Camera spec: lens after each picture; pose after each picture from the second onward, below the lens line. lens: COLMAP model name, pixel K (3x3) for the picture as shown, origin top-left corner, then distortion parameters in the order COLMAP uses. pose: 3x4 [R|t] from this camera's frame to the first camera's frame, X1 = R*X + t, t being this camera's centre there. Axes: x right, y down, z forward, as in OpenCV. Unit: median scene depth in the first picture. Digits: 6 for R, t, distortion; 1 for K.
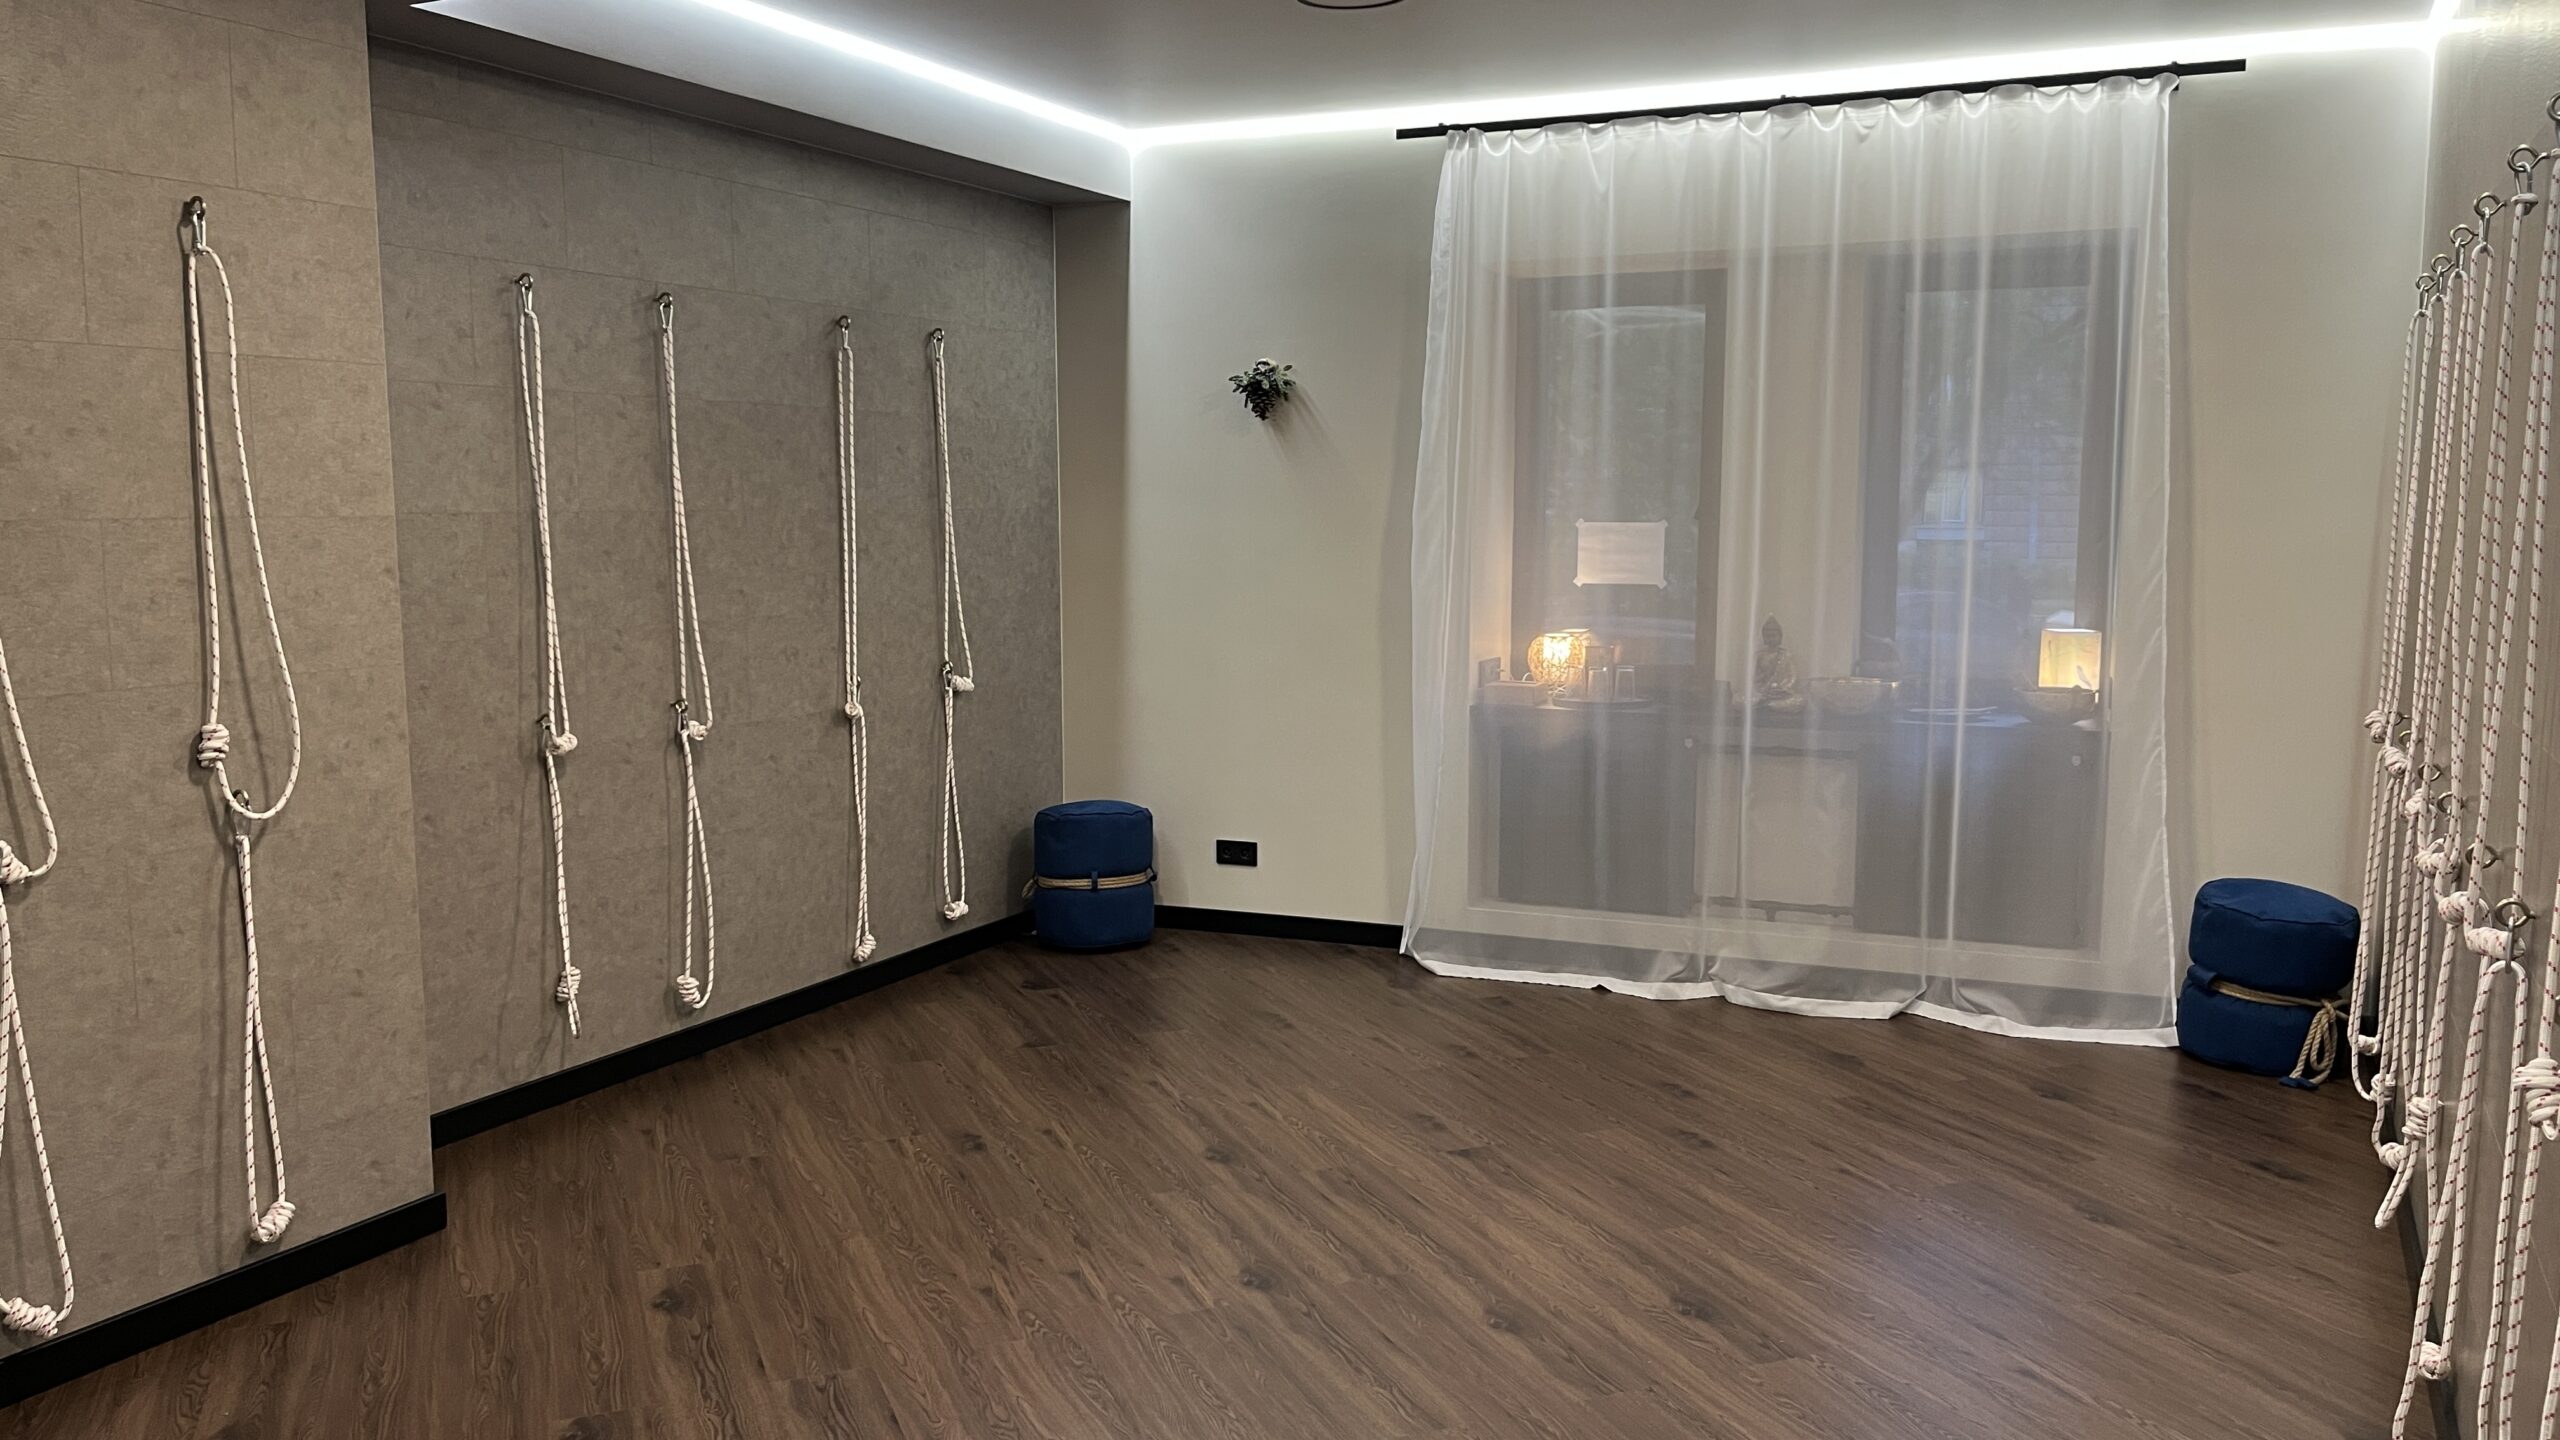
lens RADIAL K [[1937.0, 0, 1288.8], [0, 1937.0, 732.1], [0, 0, 1]] dist [0.072715, -0.087206]
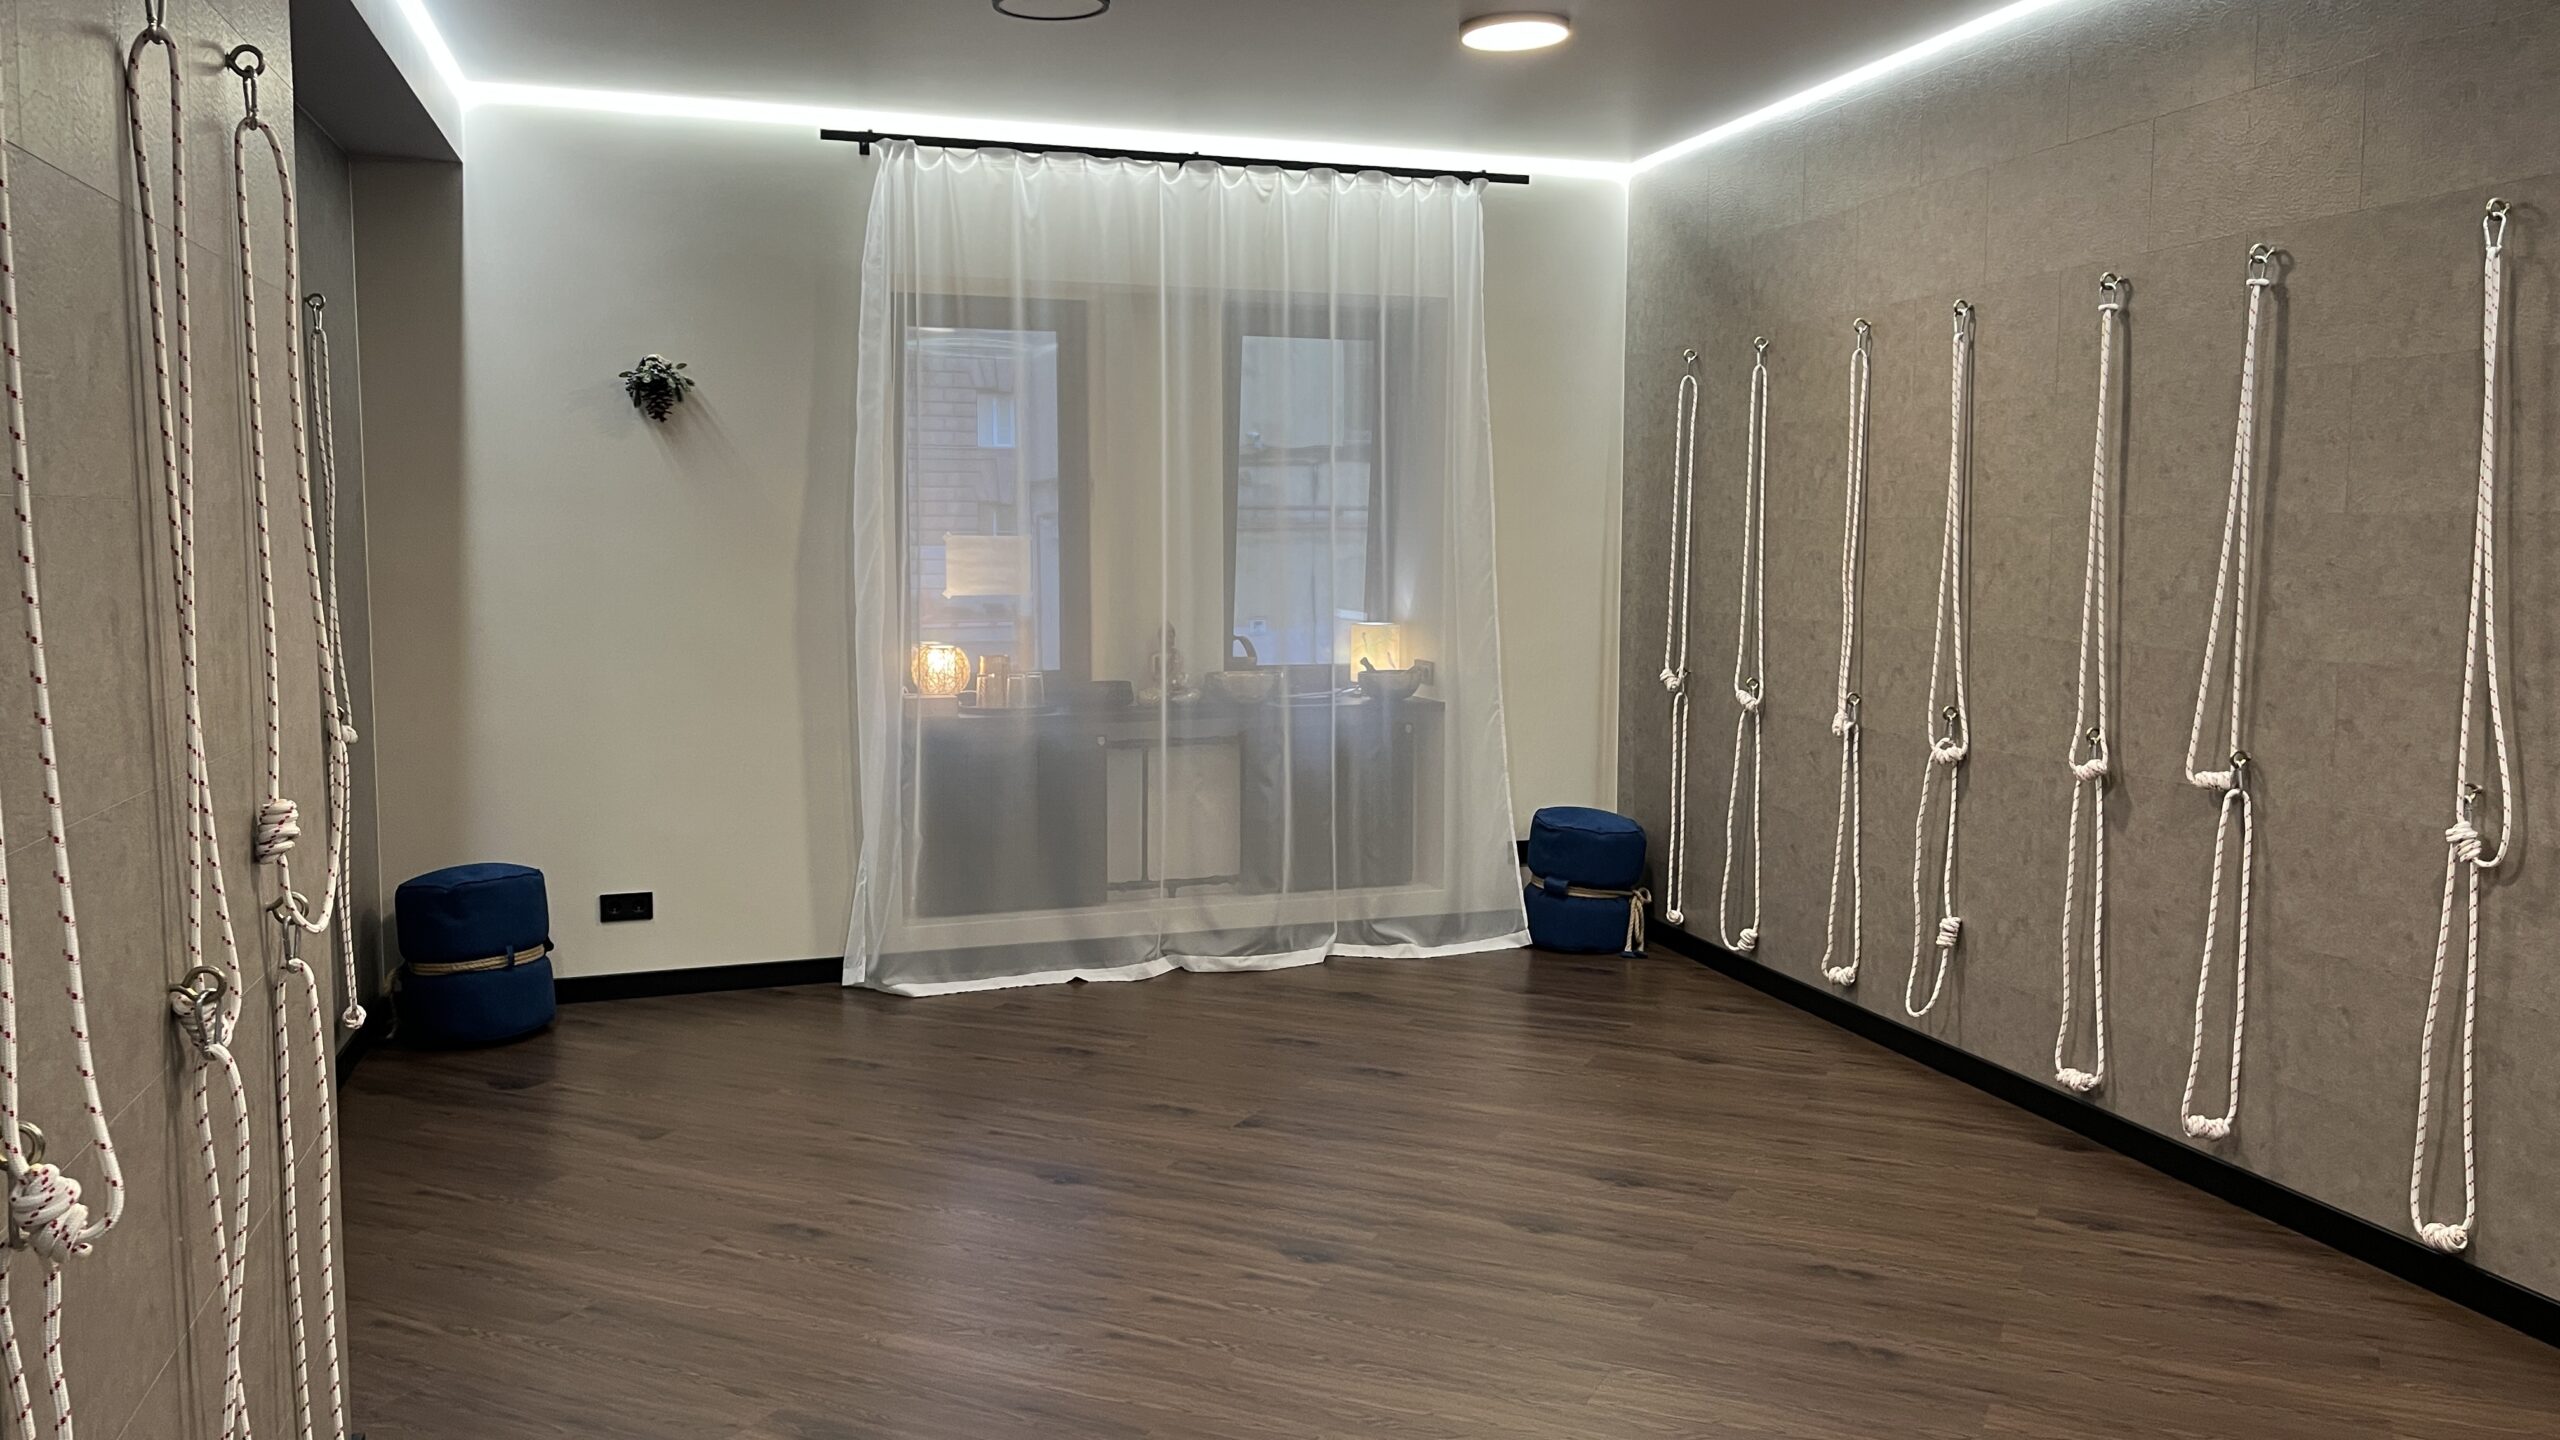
lens RADIAL K [[1937.0, 0, 1272.4], [0, 1937.0, 699.8], [0, 0, 1]] dist [0.072715, -0.087206]
pose [[0.748425, -0.057696, 0.660705, -0.489121], [0.080573, 0.996740, -0.004230, -0.005557], [-0.658307, 0.056401, 0.750634, 0.160300]]
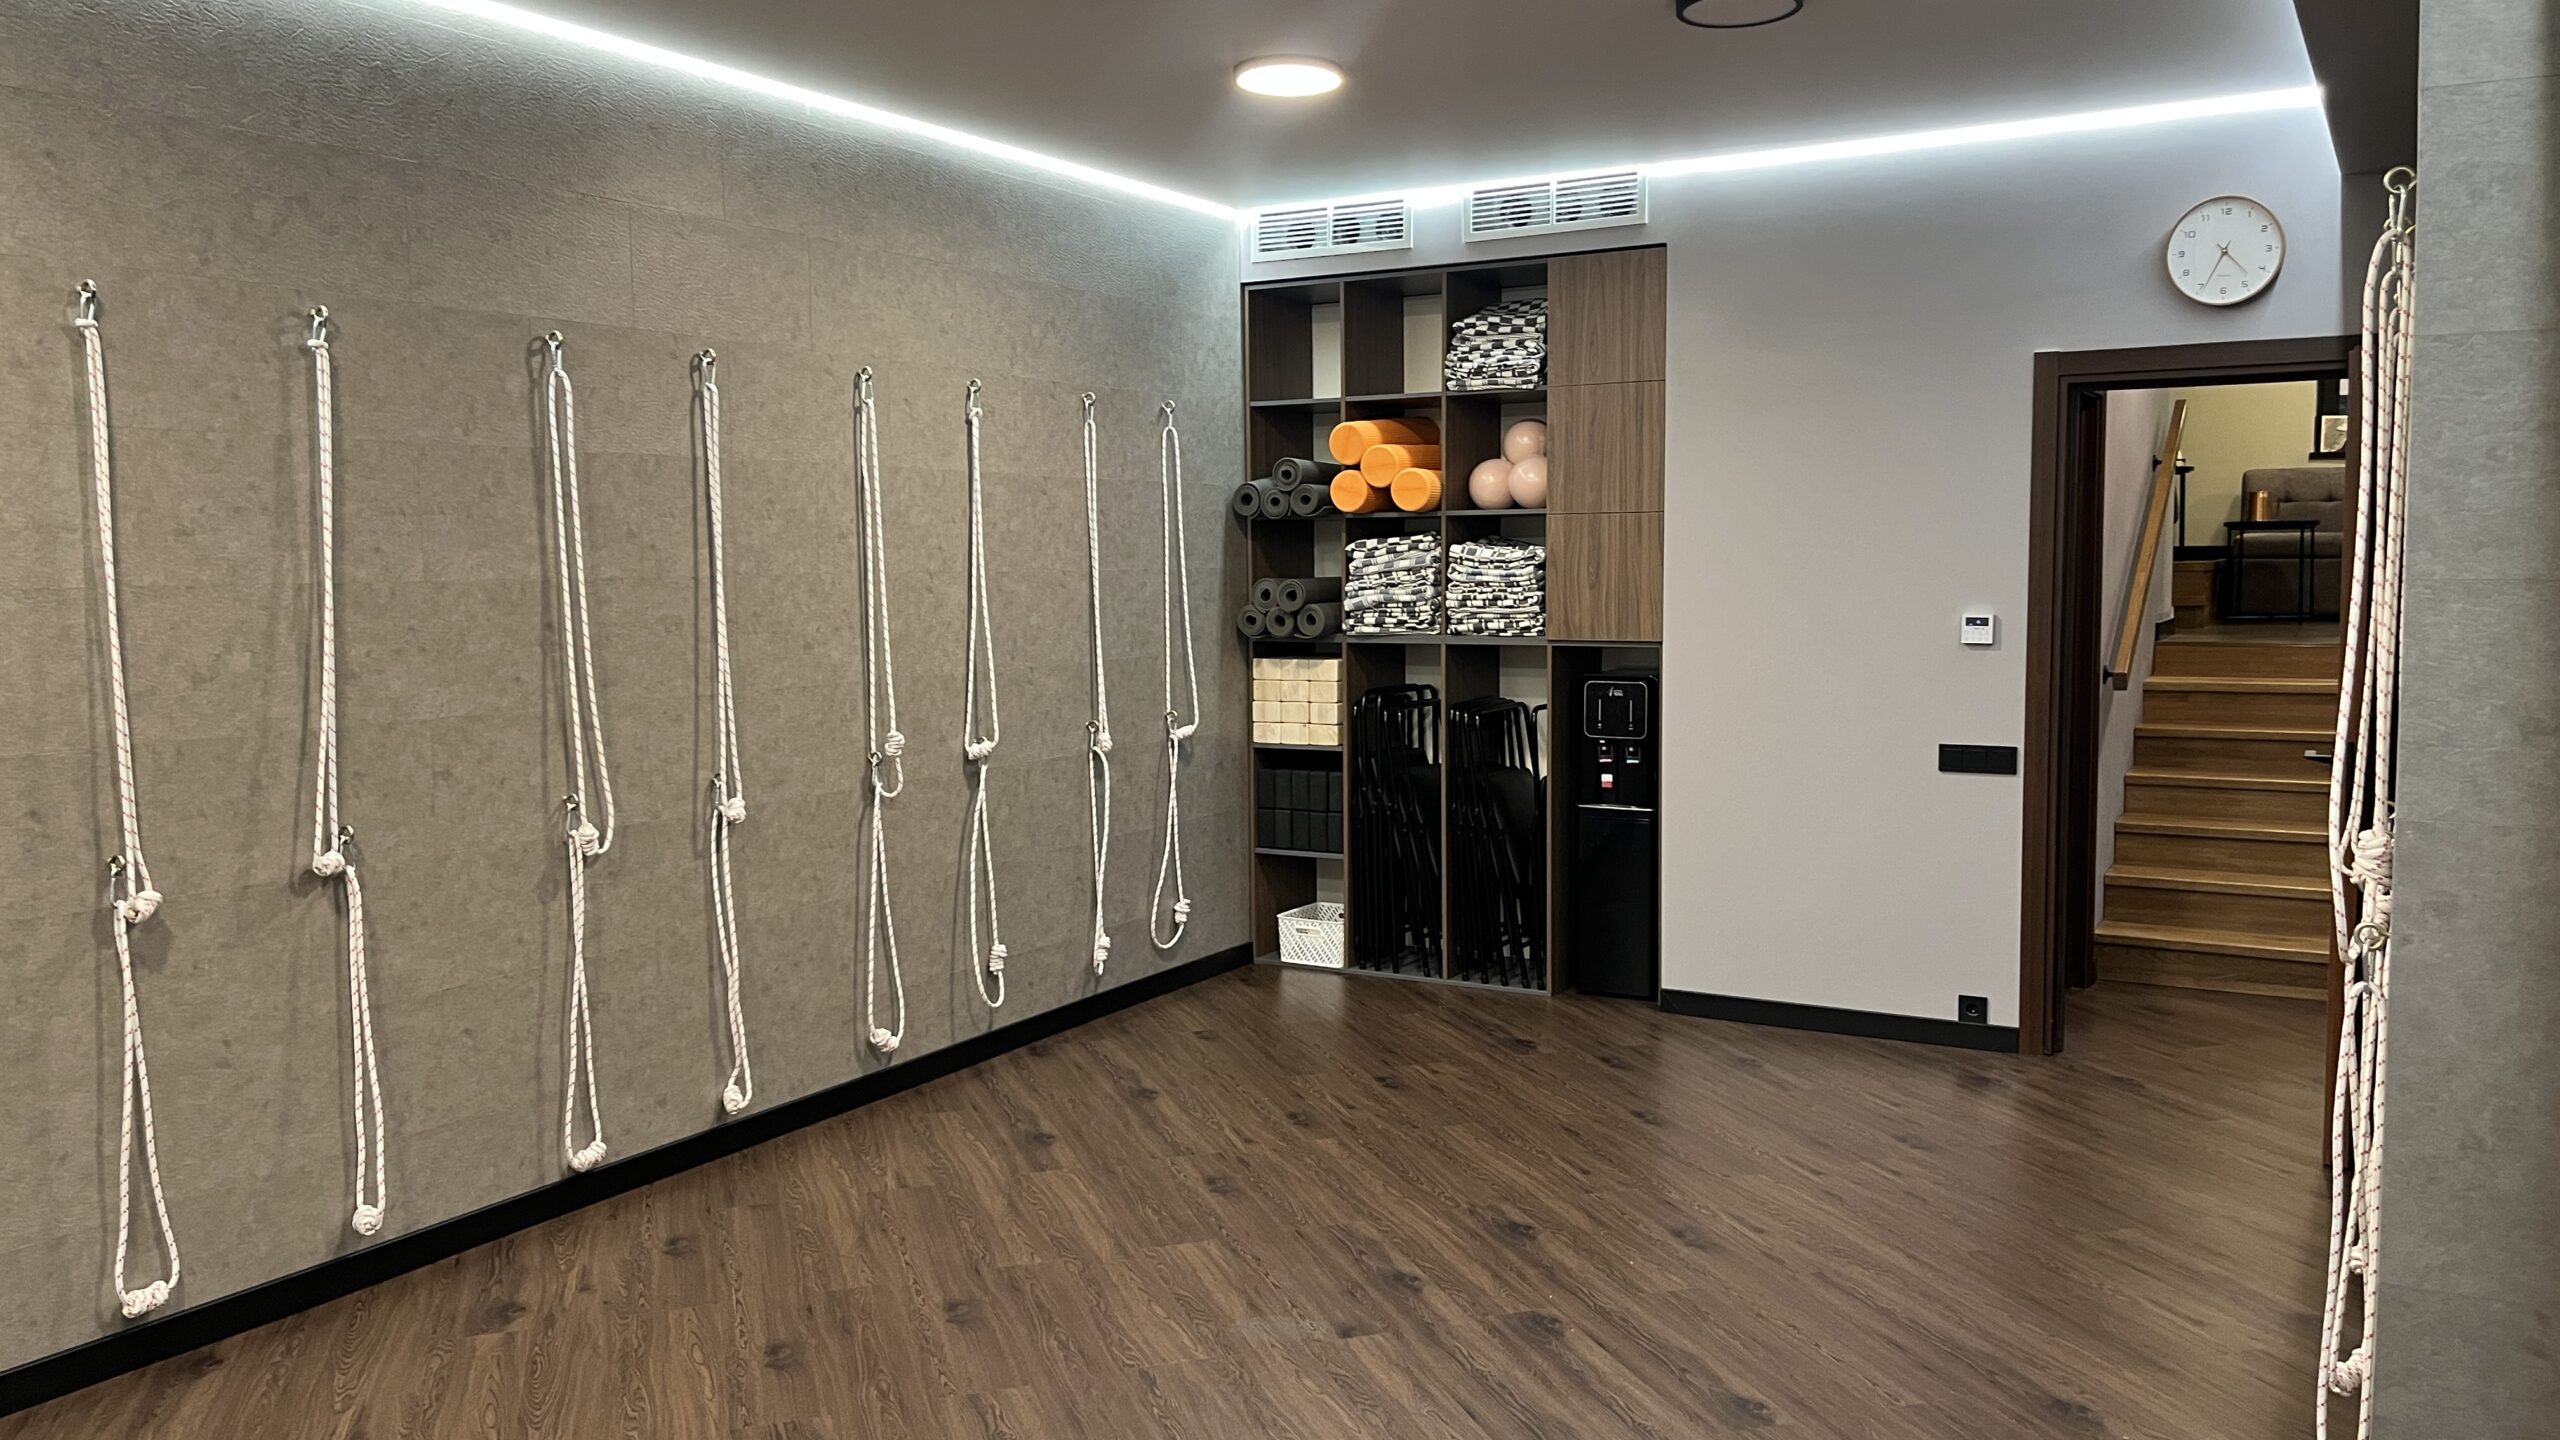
lens RADIAL K [[1937.0, 0, 1304.8], [0, 1937.0, 711.9], [0, 0, 1]] dist [0.072715, -0.087206]
pose [[-0.997698, 0.003905, 0.067696, -0.111884], [0.017562, 0.979158, 0.202338, -0.145904], [-0.065495, 0.203061, -0.976973, 1.188223]]
